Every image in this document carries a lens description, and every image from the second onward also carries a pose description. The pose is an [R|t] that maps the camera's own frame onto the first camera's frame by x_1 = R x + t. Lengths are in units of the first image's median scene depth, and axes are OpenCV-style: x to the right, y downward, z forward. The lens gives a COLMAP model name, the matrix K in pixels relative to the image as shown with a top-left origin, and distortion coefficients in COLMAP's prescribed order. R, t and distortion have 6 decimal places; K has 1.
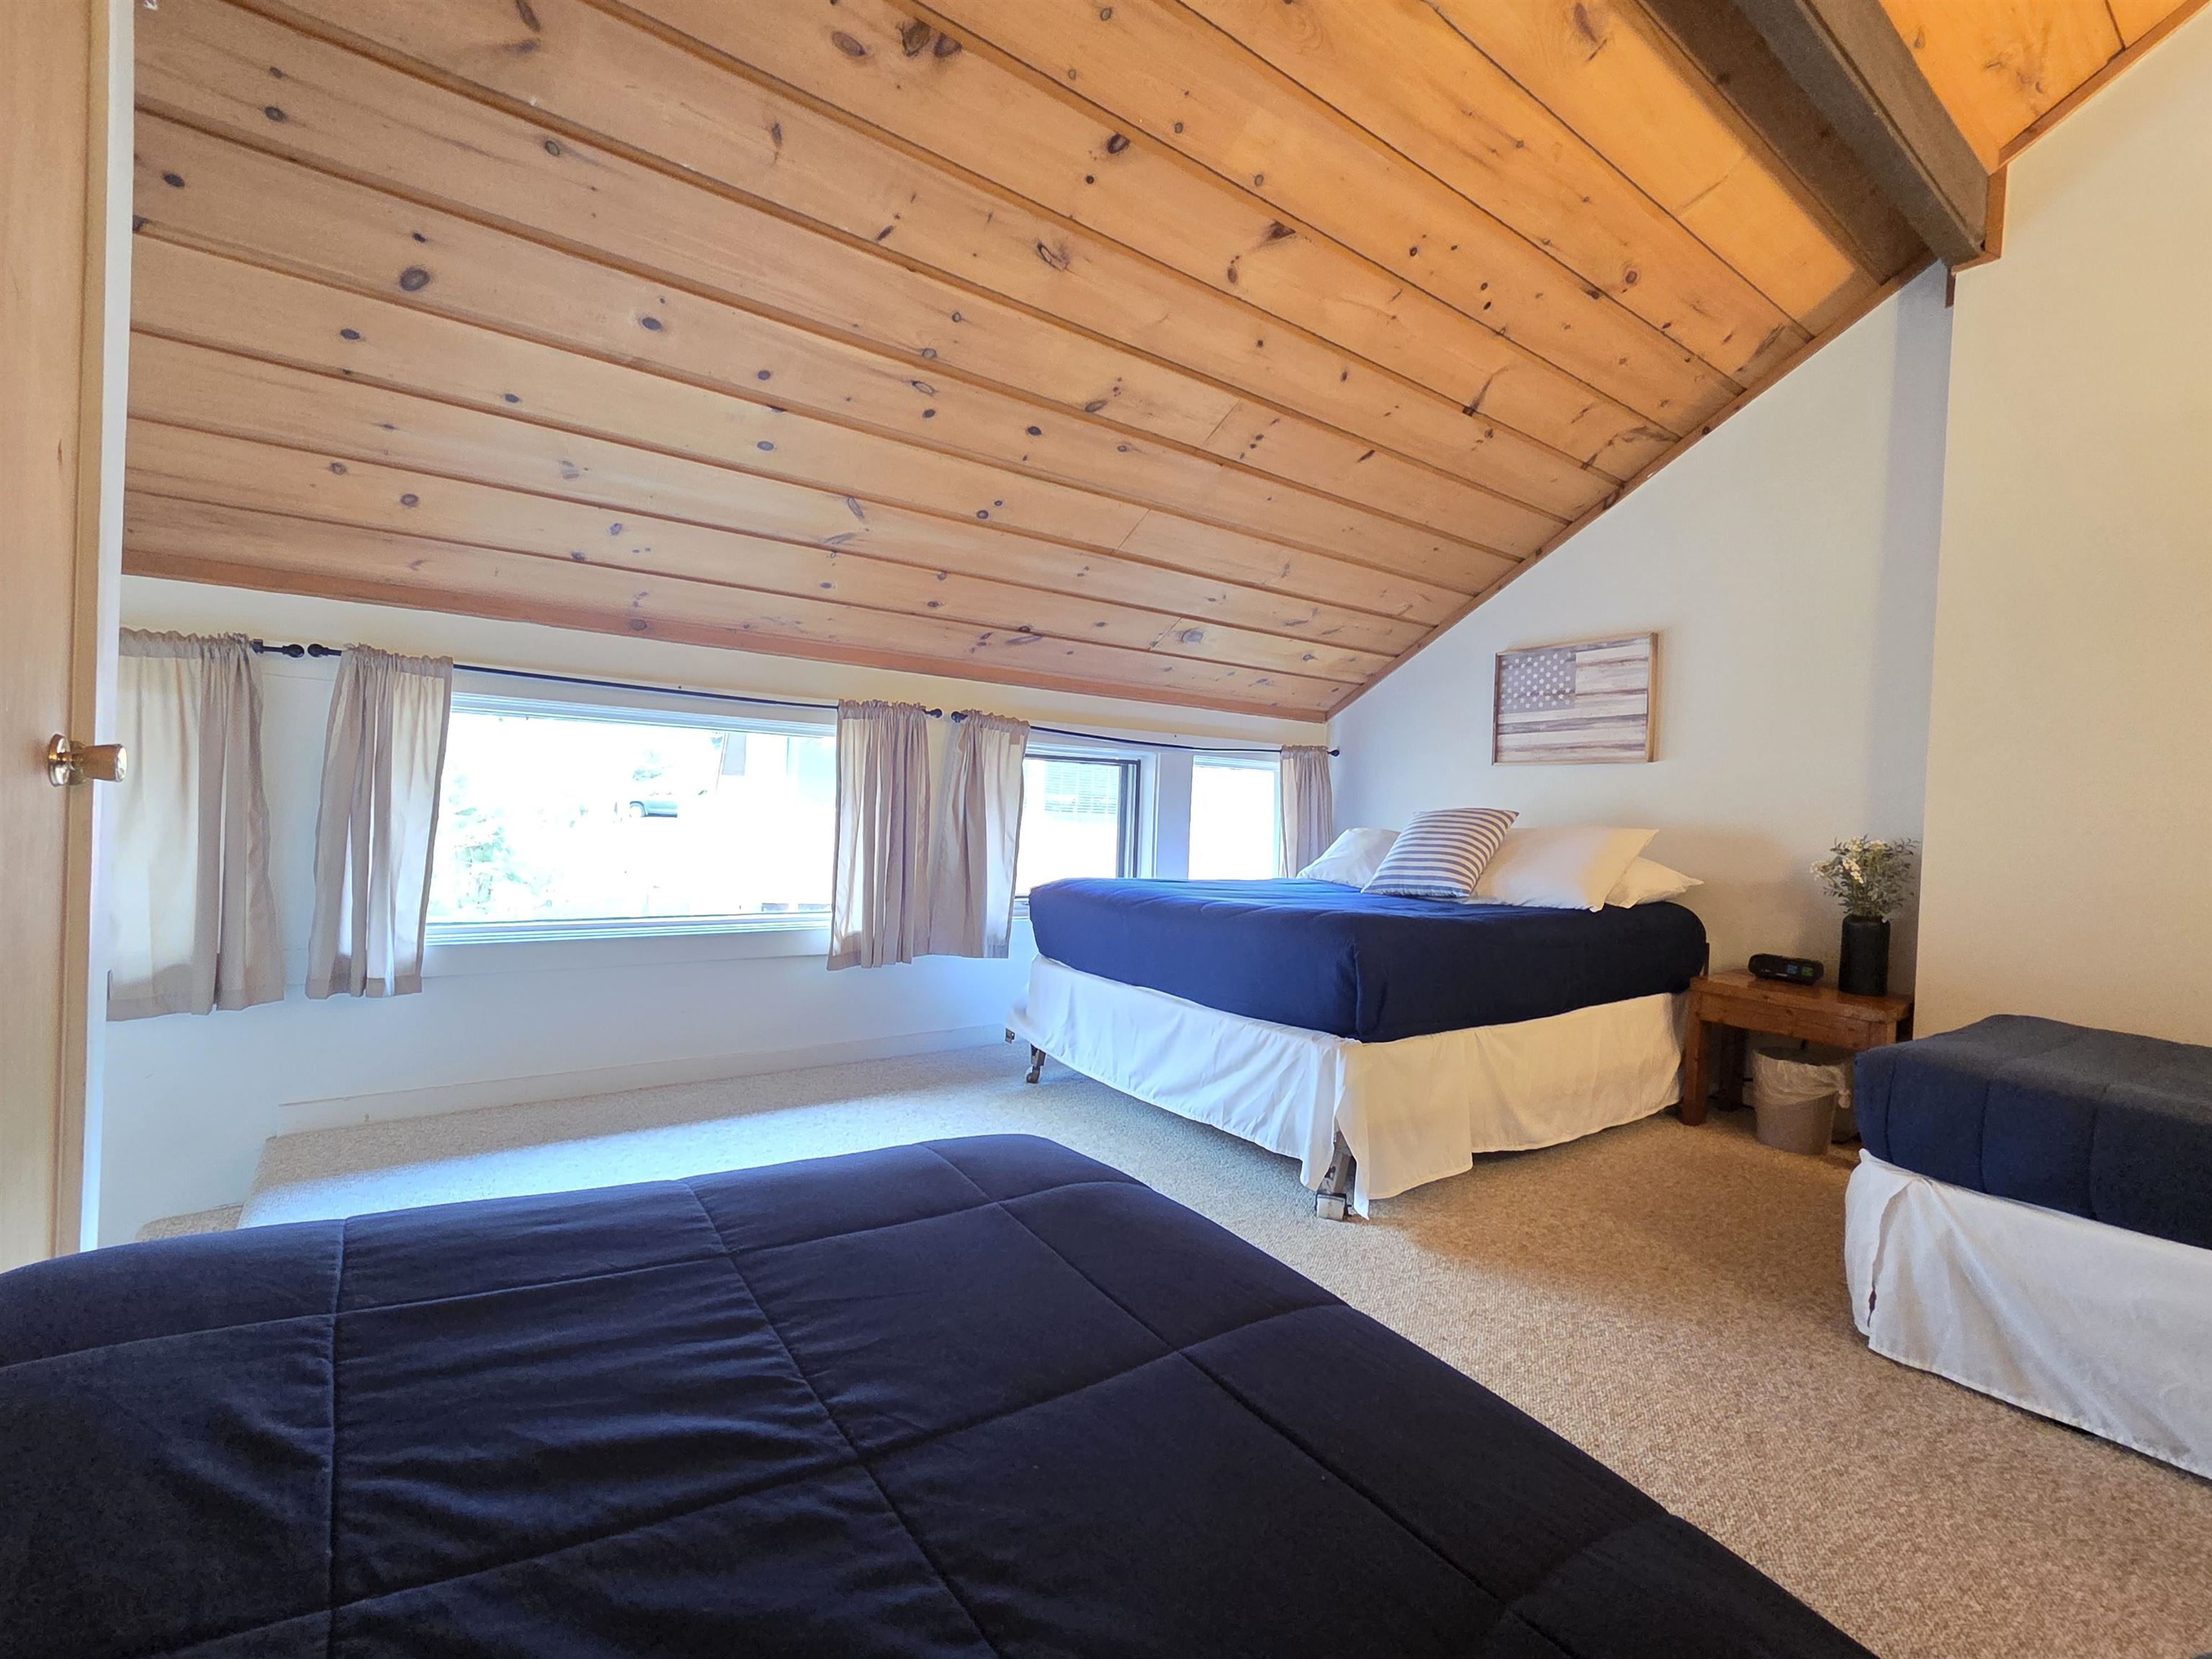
lens RADIAL K [[972.9, 0, 1106.0], [0, 972.9, 829.5], [0, 0, 1]] dist [-0.009752, 0.000317]
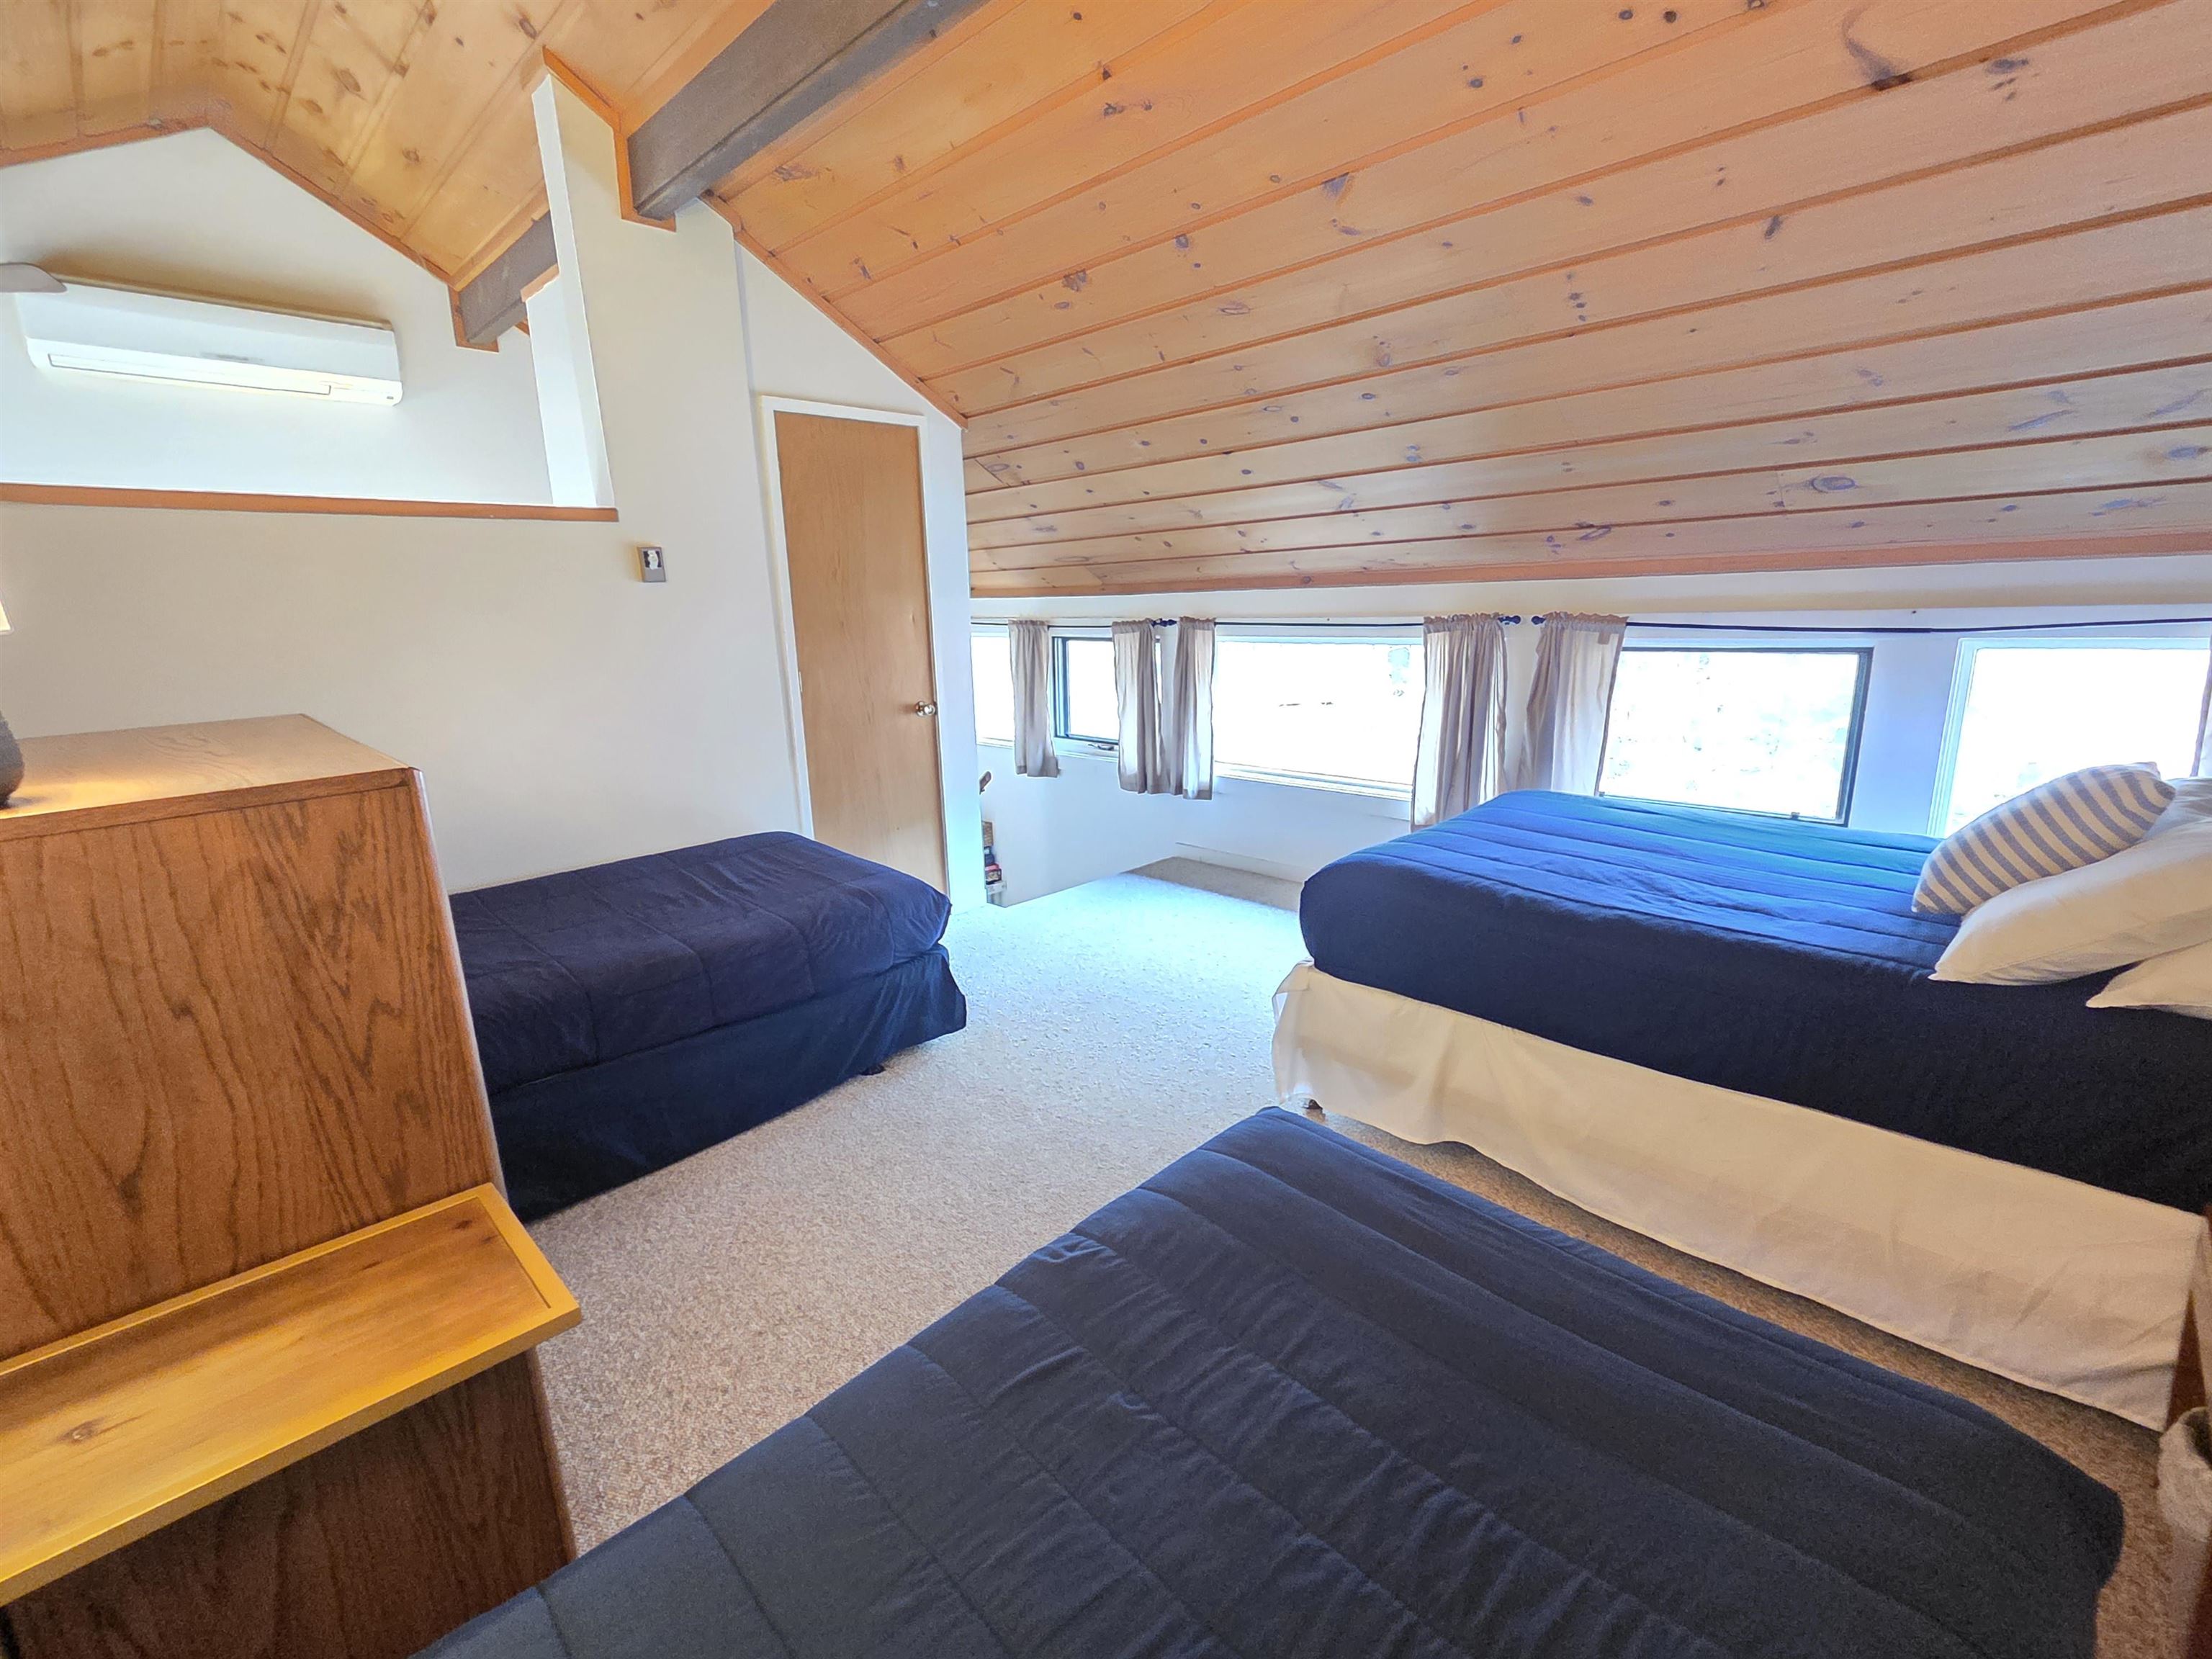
lens RADIAL K [[972.9, 0, 1106.0], [0, 972.9, 829.5], [0, 0, 1]] dist [-0.009752, 0.000317]
pose [[0.154618, 0.177523, -0.971895, 0.704800], [0.010493, 0.983374, 0.181289, -0.076968], [0.987919, -0.038229, 0.150185, 0.326341]]
